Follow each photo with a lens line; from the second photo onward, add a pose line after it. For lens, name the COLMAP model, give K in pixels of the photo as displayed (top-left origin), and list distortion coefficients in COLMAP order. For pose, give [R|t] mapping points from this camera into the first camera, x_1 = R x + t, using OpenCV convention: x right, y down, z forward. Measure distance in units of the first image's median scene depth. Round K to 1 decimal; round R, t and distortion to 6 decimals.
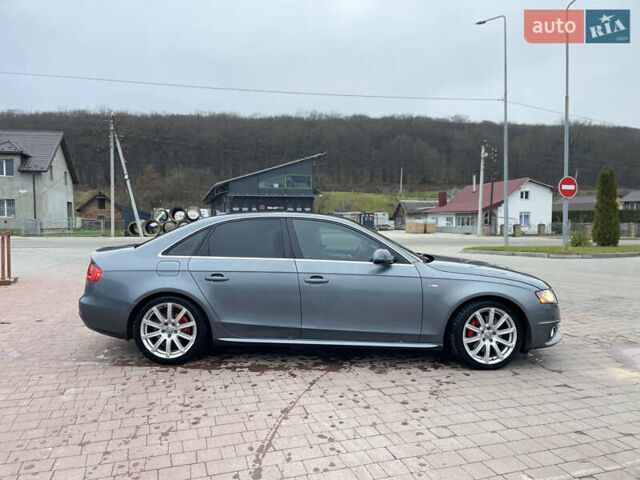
lens RADIAL K [[481.1, 0, 322.3], [0, 481.1, 242.9], [0, 0, 1]] dist [0.077735, -0.096877]
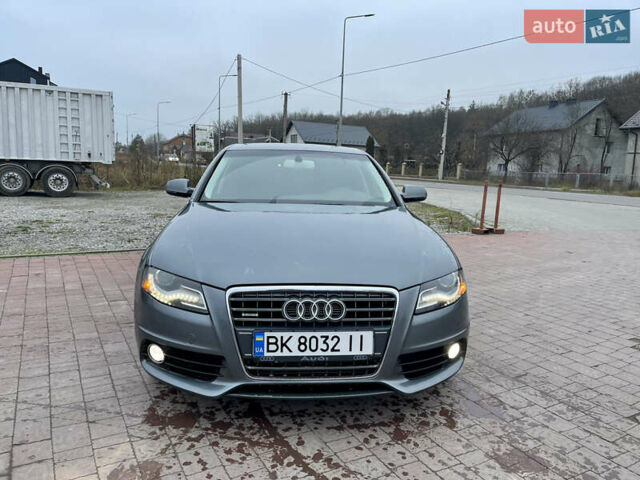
lens RADIAL K [[481.1, 0, 321.0], [0, 481.1, 241.5], [0, 0, 1]] dist [0.077735, -0.096877]
pose [[0.193104, 0.152930, -0.969187, 0.517471], [-0.081694, 0.986855, 0.139441, -0.020713], [0.977771, 0.052250, 0.203059, 1.005417]]
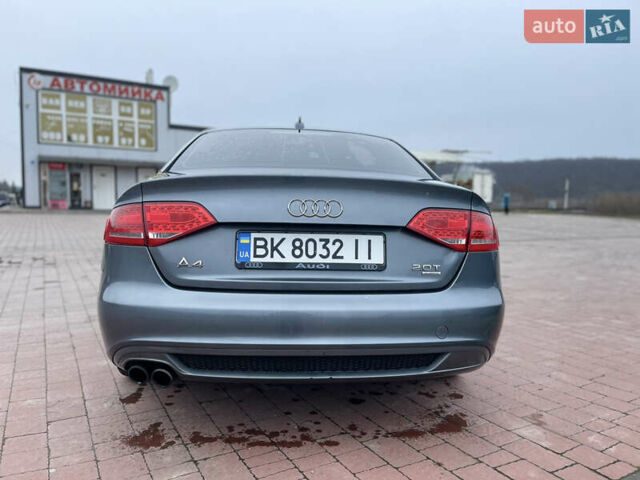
lens RADIAL K [[481.1, 0, 317.1], [0, 481.1, 233.4], [0, 0, 1]] dist [0.077735, -0.096877]
pose [[0.186215, 0.020877, -0.982287, 0.453907], [-0.078065, 0.996928, 0.006389, 0.125809], [0.979403, 0.075493, 0.187273, 1.030550]]
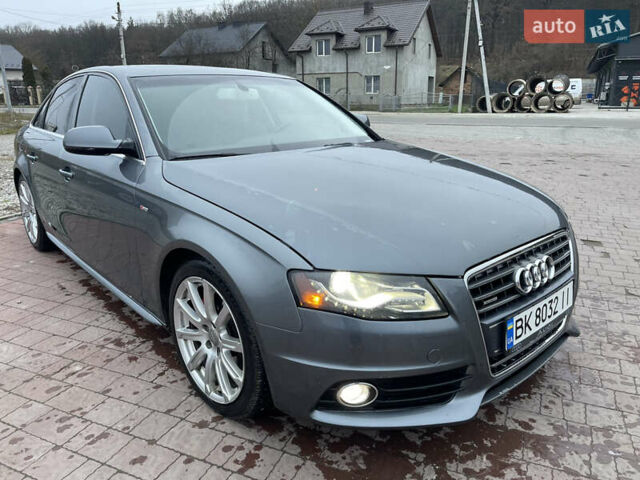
lens RADIAL K [[481.1, 0, 316.5], [0, 481.1, 242.7], [0, 0, 1]] dist [0.077735, -0.096877]
pose [[0.737206, 0.186201, -0.649505, 0.193448], [-0.021628, 0.967288, 0.252755, -0.008028], [0.675322, -0.172285, 0.717118, 0.705790]]
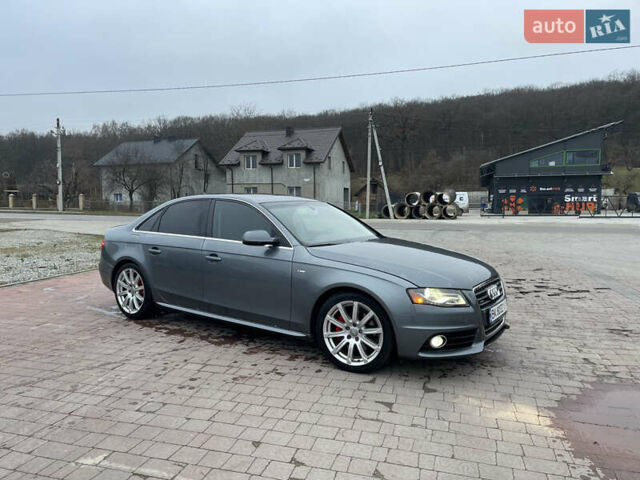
lens RADIAL K [[481.1, 0, 322.5], [0, 481.1, 243.6], [0, 0, 1]] dist [0.077735, -0.096877]
pose [[0.830291, 0.045723, -0.555452, 0.740115], [-0.025751, 0.998712, 0.043719, -0.006197], [0.556735, -0.021996, 0.830399, 0.239849]]
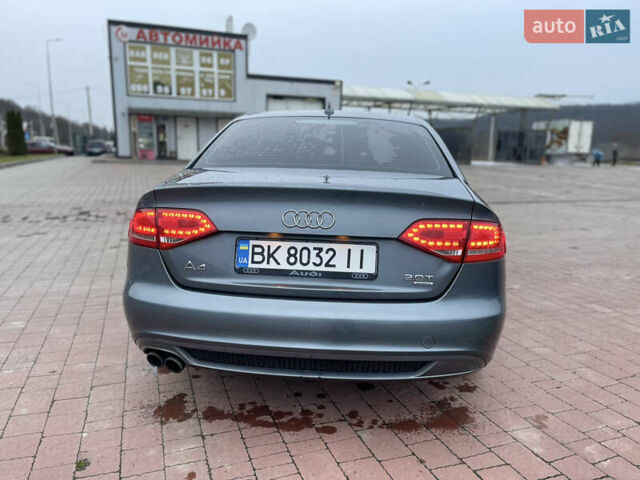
lens RADIAL K [[481.1, 0, 319.7], [0, 481.1, 237.7], [0, 0, 1]] dist [0.077735, -0.096877]
pose [[0.027792, 0.138621, -0.989956, 0.473608], [-0.092797, 0.986419, 0.135520, 0.070526], [0.995297, 0.088099, 0.040278, 1.091759]]
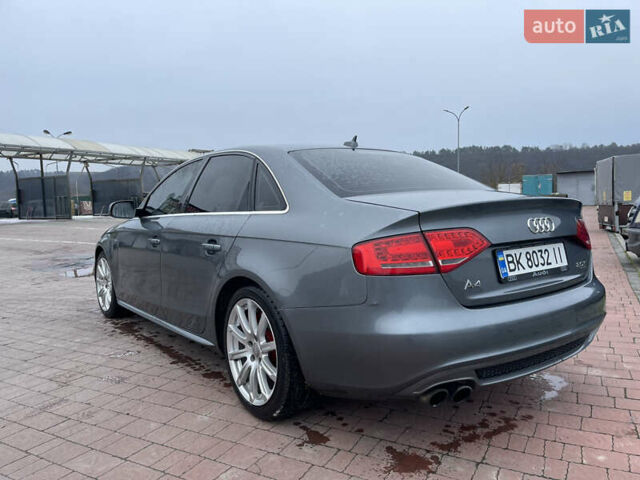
lens RADIAL K [[481.1, 0, 323.9], [0, 481.1, 233.0], [0, 0, 1]] dist [0.077735, -0.096877]
pose [[0.673829, -0.013276, -0.738768, 0.288852], [0.007926, 0.999911, -0.010740, 0.119295], [0.738845, 0.001381, 0.673874, 0.643117]]
